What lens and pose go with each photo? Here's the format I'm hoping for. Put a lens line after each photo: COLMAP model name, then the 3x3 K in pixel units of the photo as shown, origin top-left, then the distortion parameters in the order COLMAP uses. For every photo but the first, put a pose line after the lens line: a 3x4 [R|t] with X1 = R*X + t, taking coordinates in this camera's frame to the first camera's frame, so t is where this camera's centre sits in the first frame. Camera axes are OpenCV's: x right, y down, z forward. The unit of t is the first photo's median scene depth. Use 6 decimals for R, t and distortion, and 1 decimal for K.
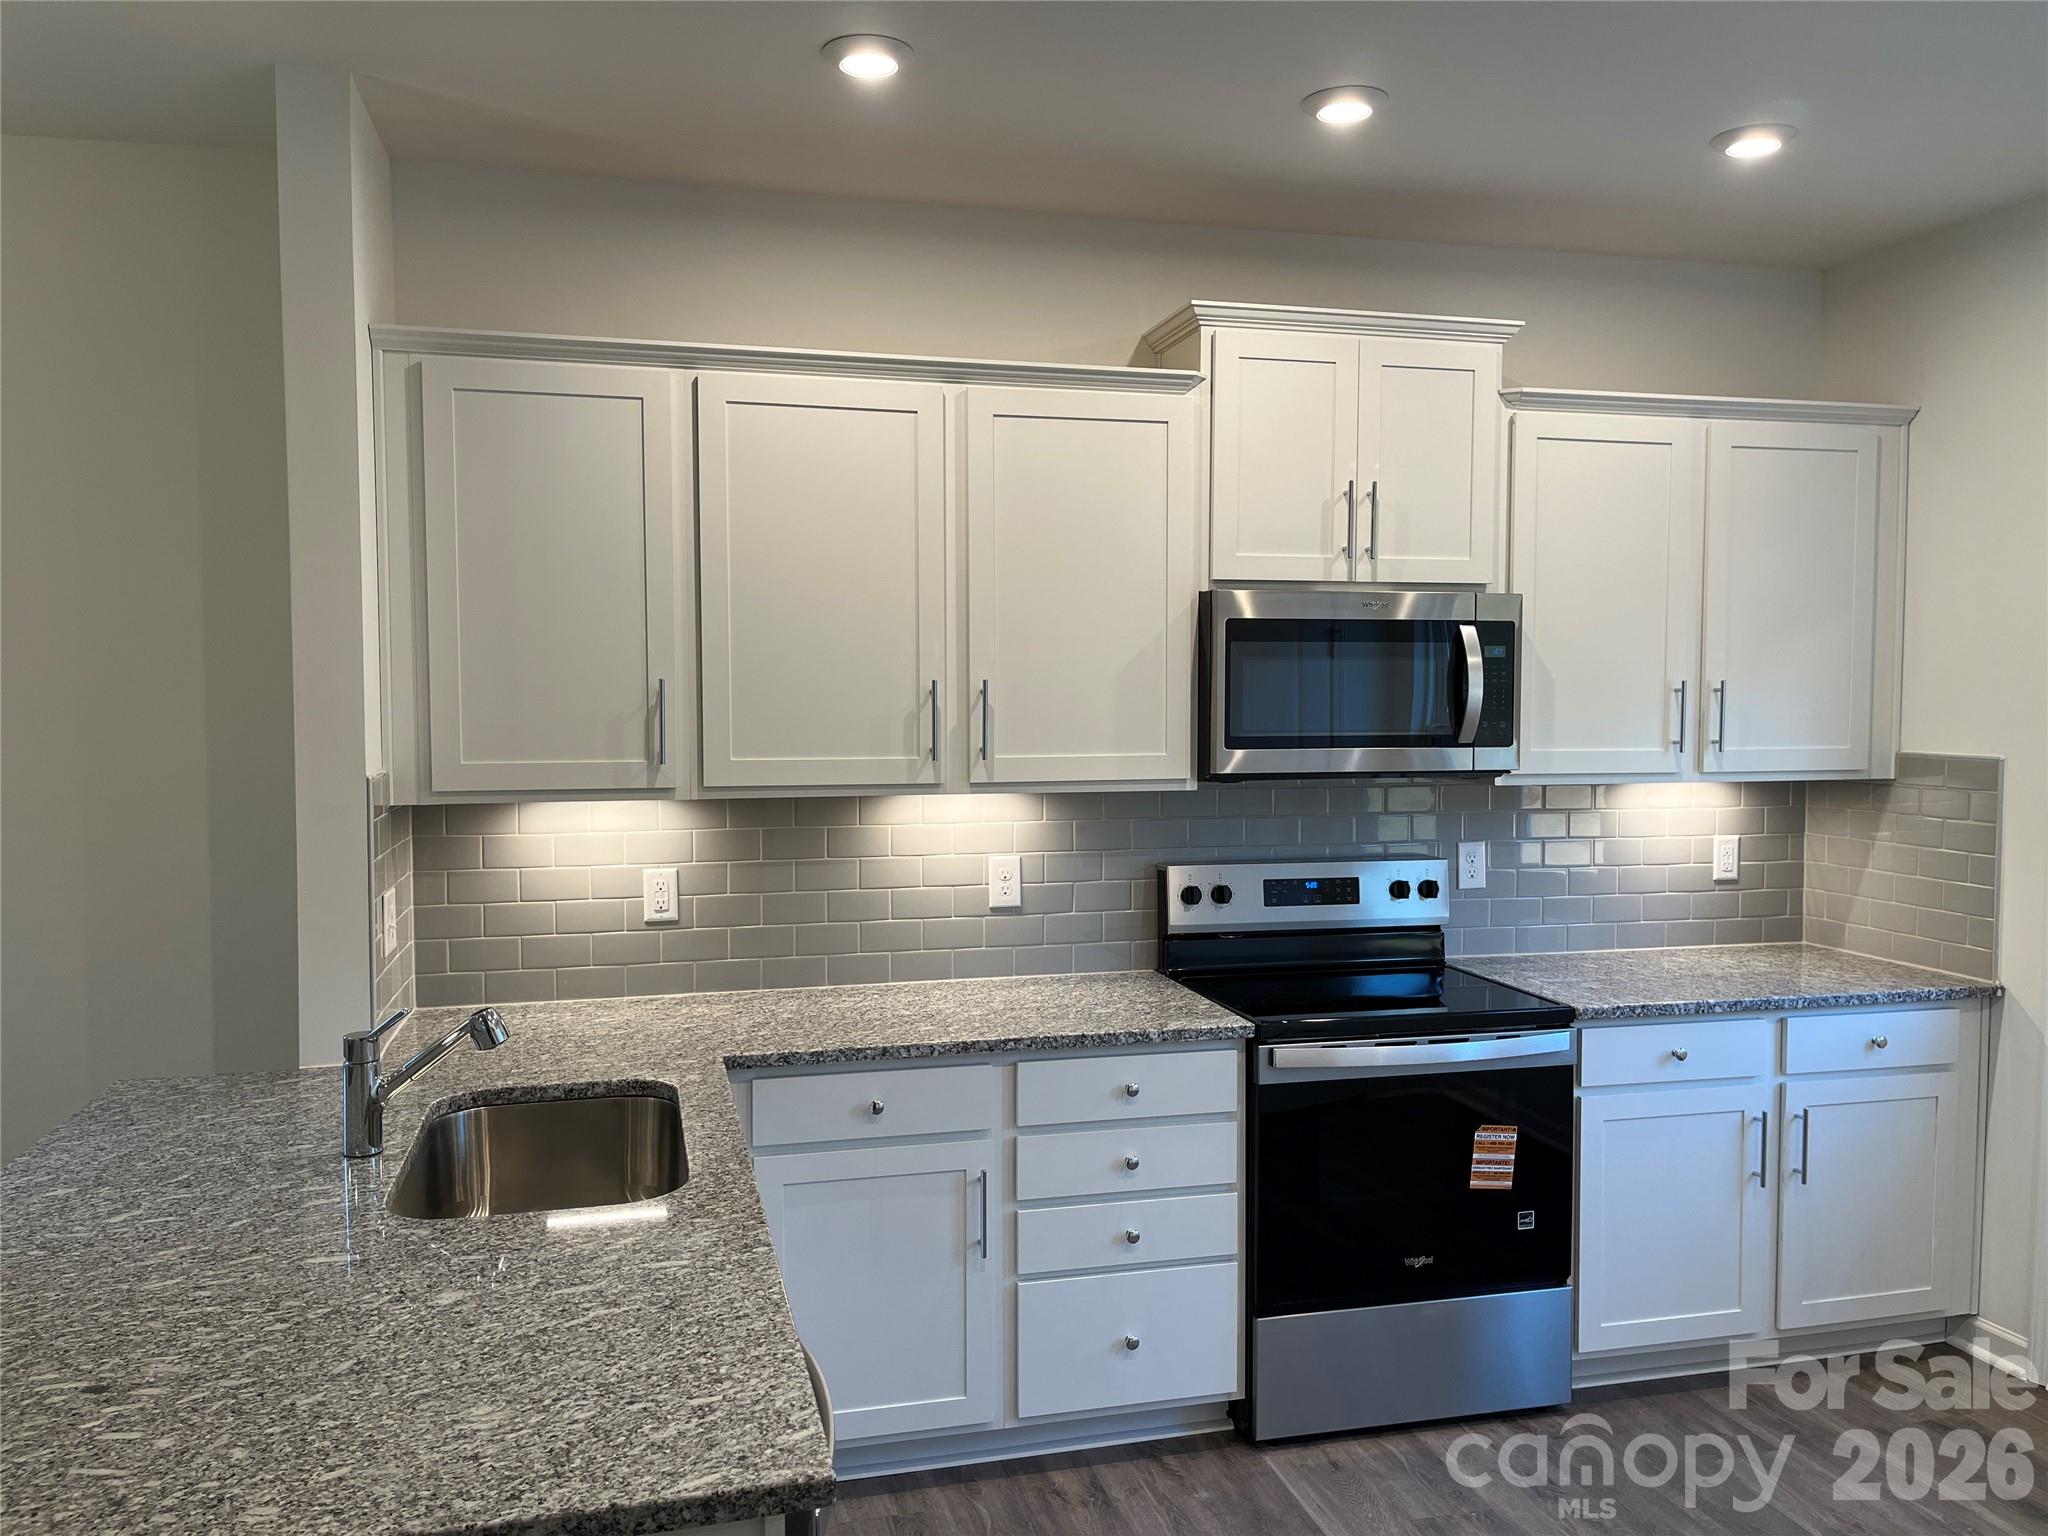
lens RADIAL K [[1557.1, 0, 1014.0], [0, 1557.1, 775.2], [0, 0, 1]] dist [0.054185, -0.064441]
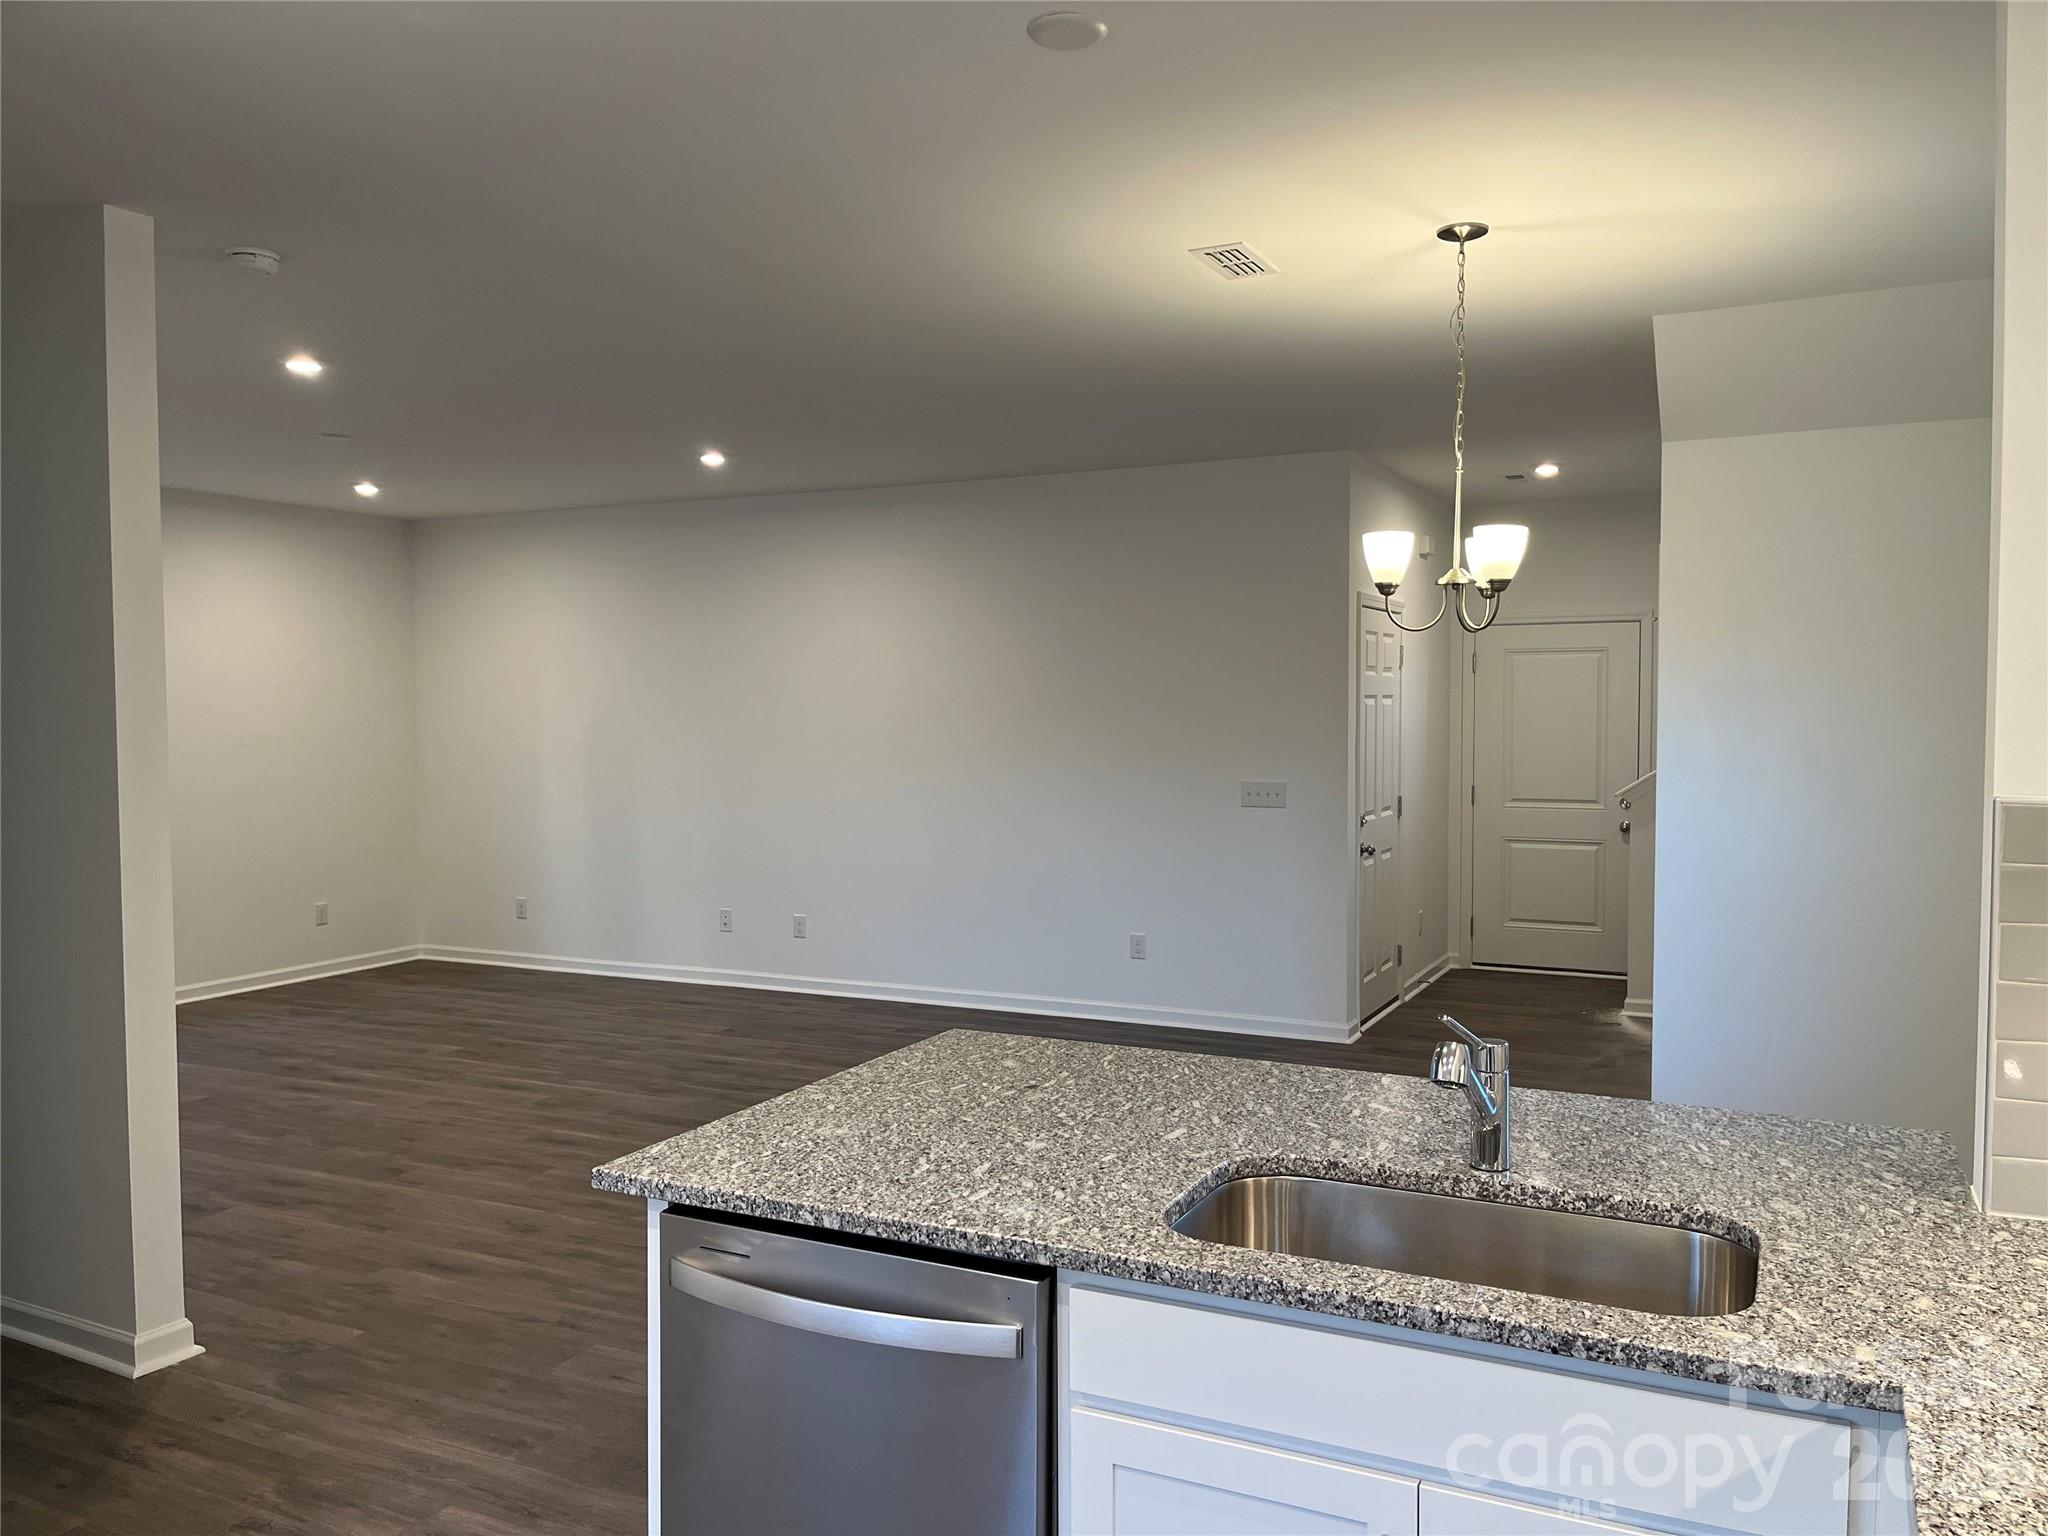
lens RADIAL K [[1557.1, 0, 1023.9], [0, 1557.1, 779.7], [0, 0, 1]] dist [0.054185, -0.064441]
pose [[-0.654608, 0.036220, -0.755101, 0.549548], [-0.039068, 0.995896, 0.081639, -0.063563], [0.754959, 0.082942, -0.650506, 1.644174]]
